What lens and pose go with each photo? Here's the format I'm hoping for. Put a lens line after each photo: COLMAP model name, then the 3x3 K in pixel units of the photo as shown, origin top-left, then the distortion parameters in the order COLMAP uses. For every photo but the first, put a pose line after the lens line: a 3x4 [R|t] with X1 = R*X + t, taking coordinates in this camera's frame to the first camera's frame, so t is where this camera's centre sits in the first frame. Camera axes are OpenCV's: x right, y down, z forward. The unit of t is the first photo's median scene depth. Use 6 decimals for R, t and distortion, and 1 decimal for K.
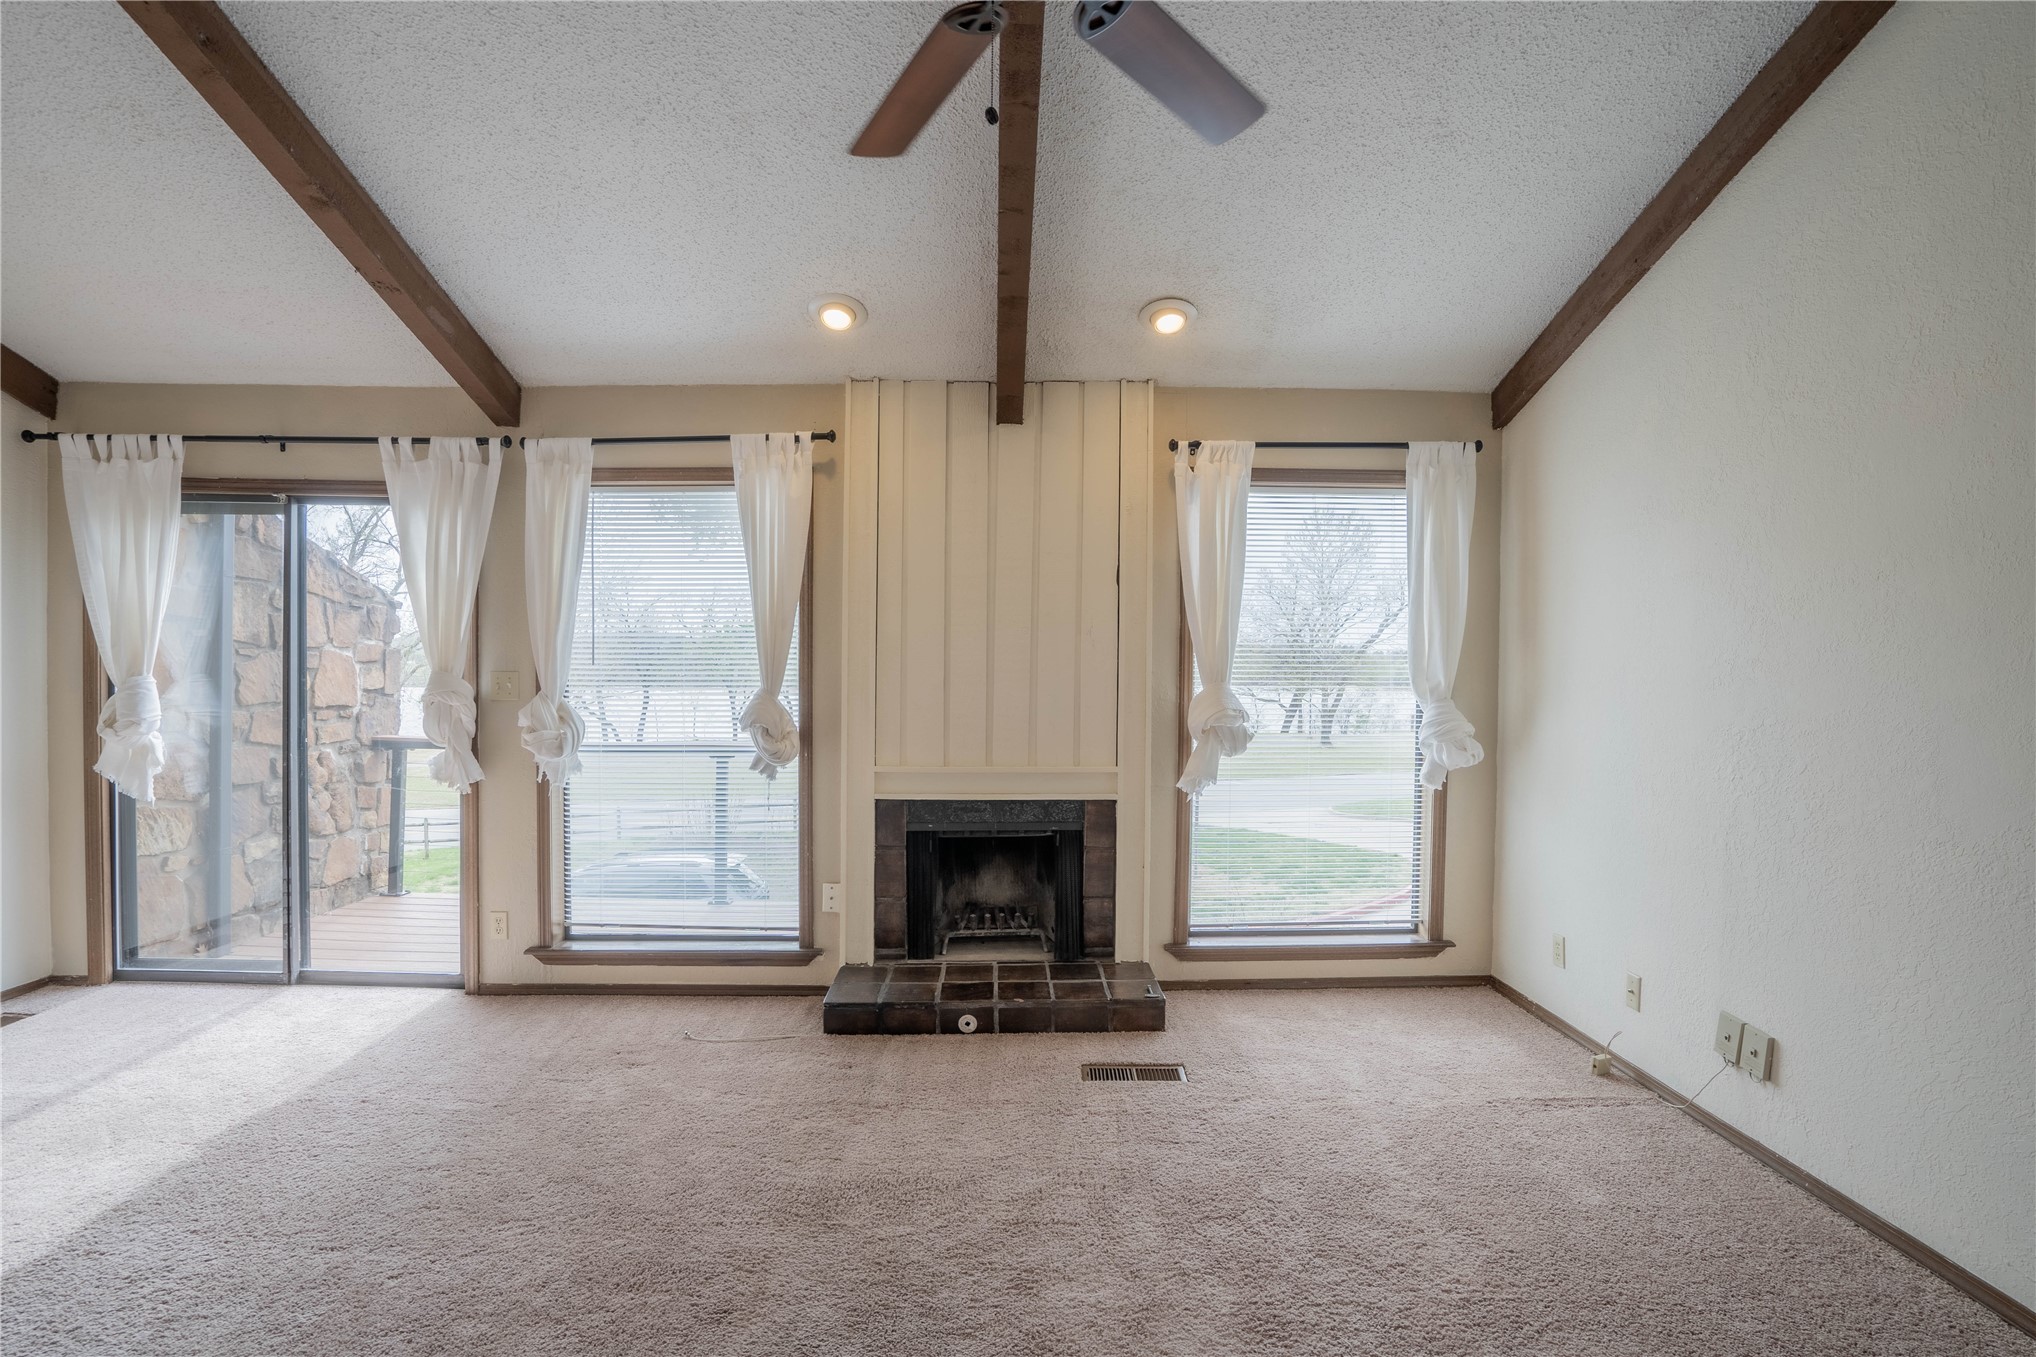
lens RADIAL K [[993.8, 0, 1018.0], [0, 993.8, 678.5], [0, 0, 1]] dist [-0.062105, 0.029563]
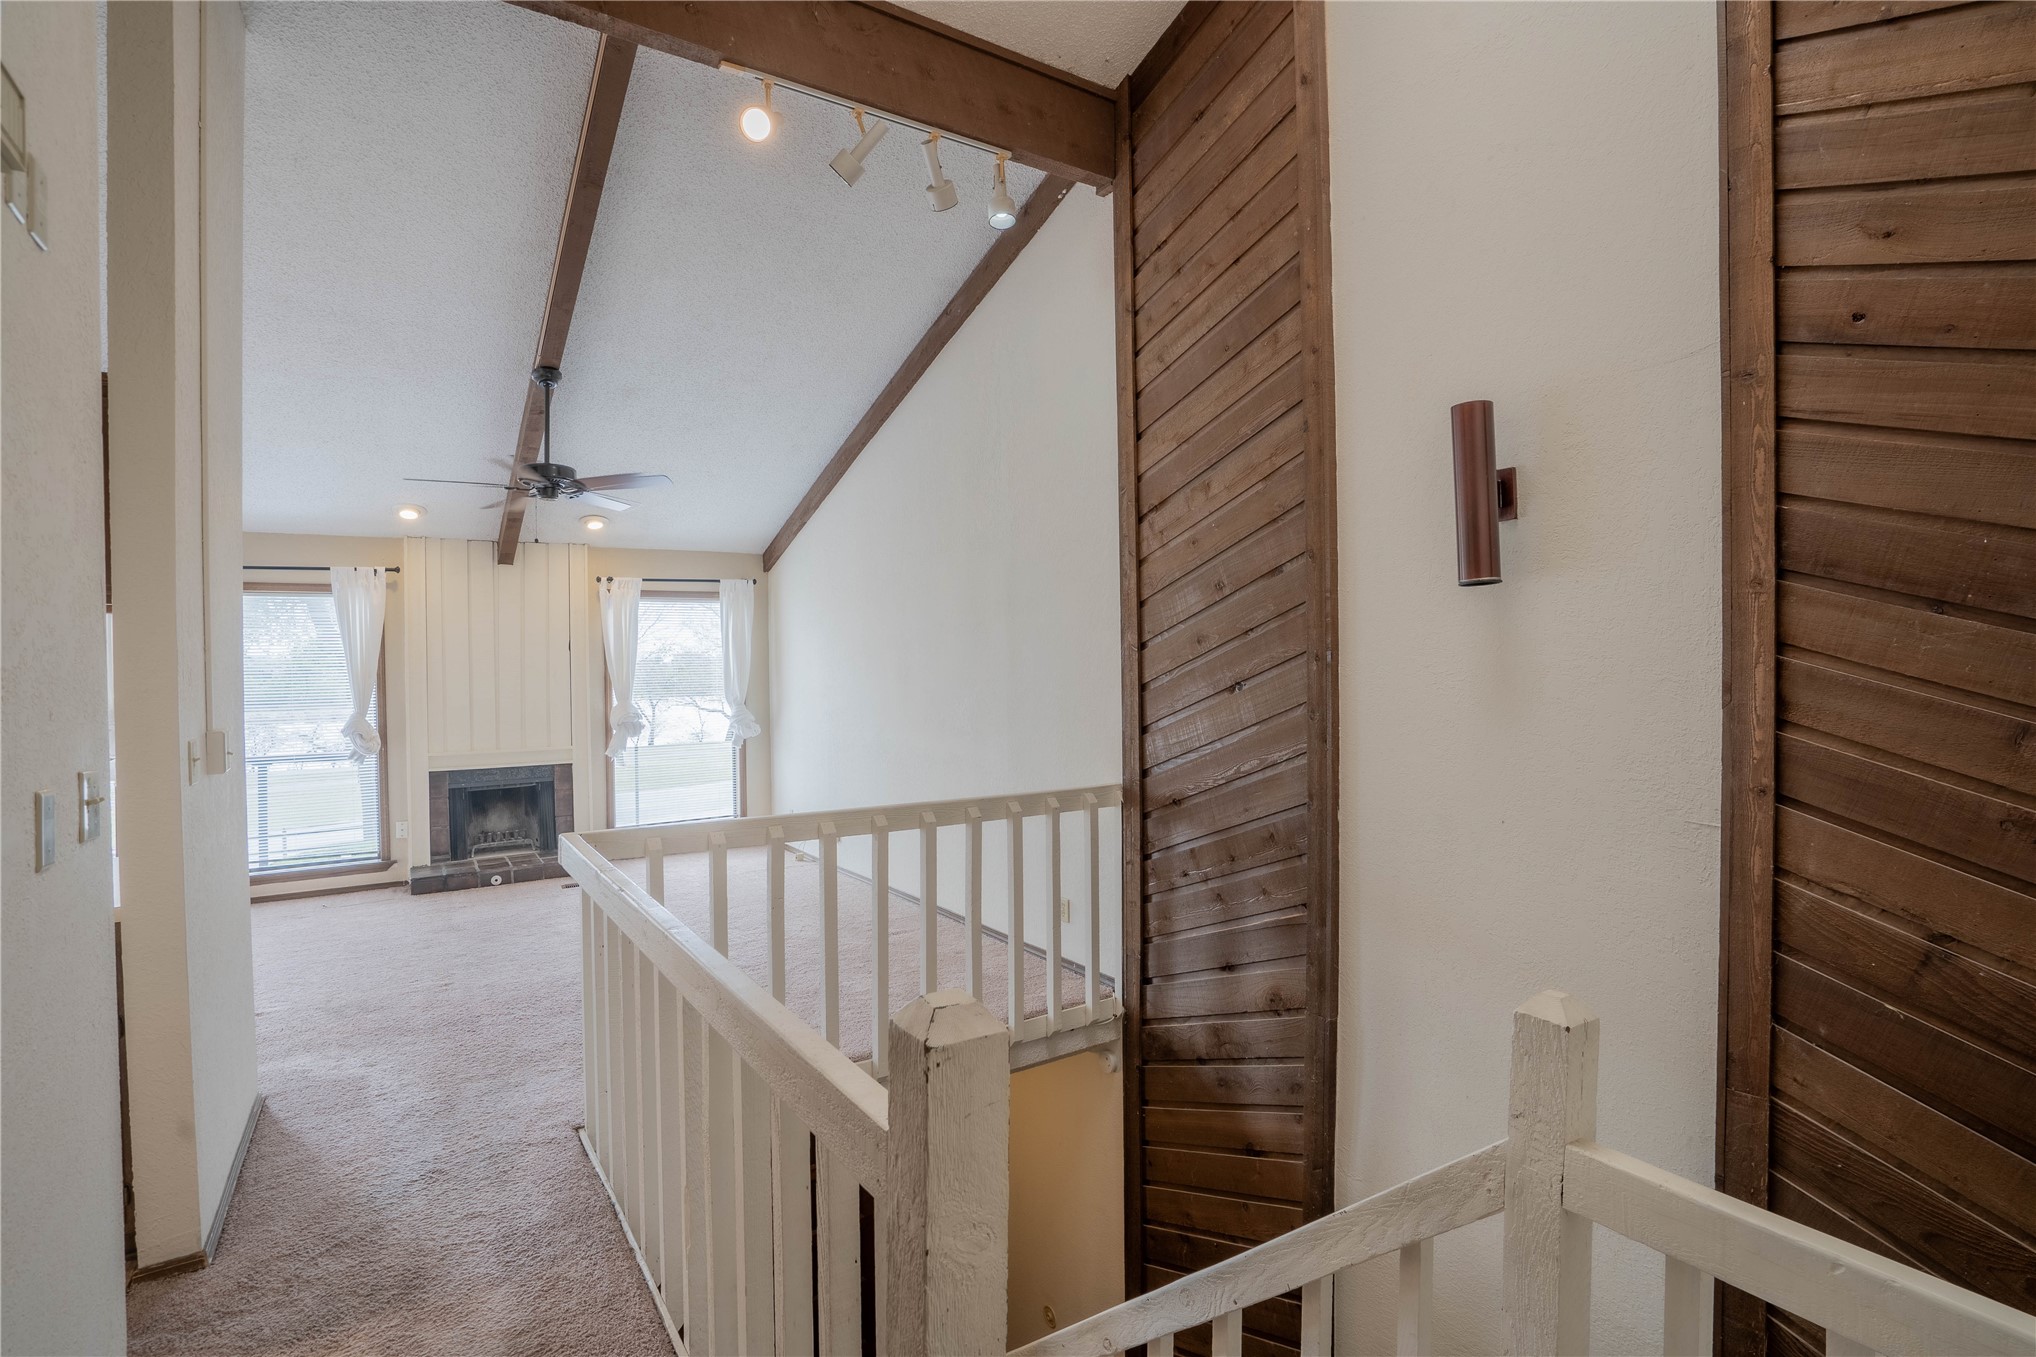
lens RADIAL K [[993.8, 0, 1018.0], [0, 993.8, 678.5], [0, 0, 1]] dist [-0.062105, 0.029563]
pose [[0.851836, -0.024131, 0.523252, -0.156133], [0.035241, 0.999315, -0.011285, 0.010986], [-0.522621, 0.028053, 0.852103, -1.069722]]
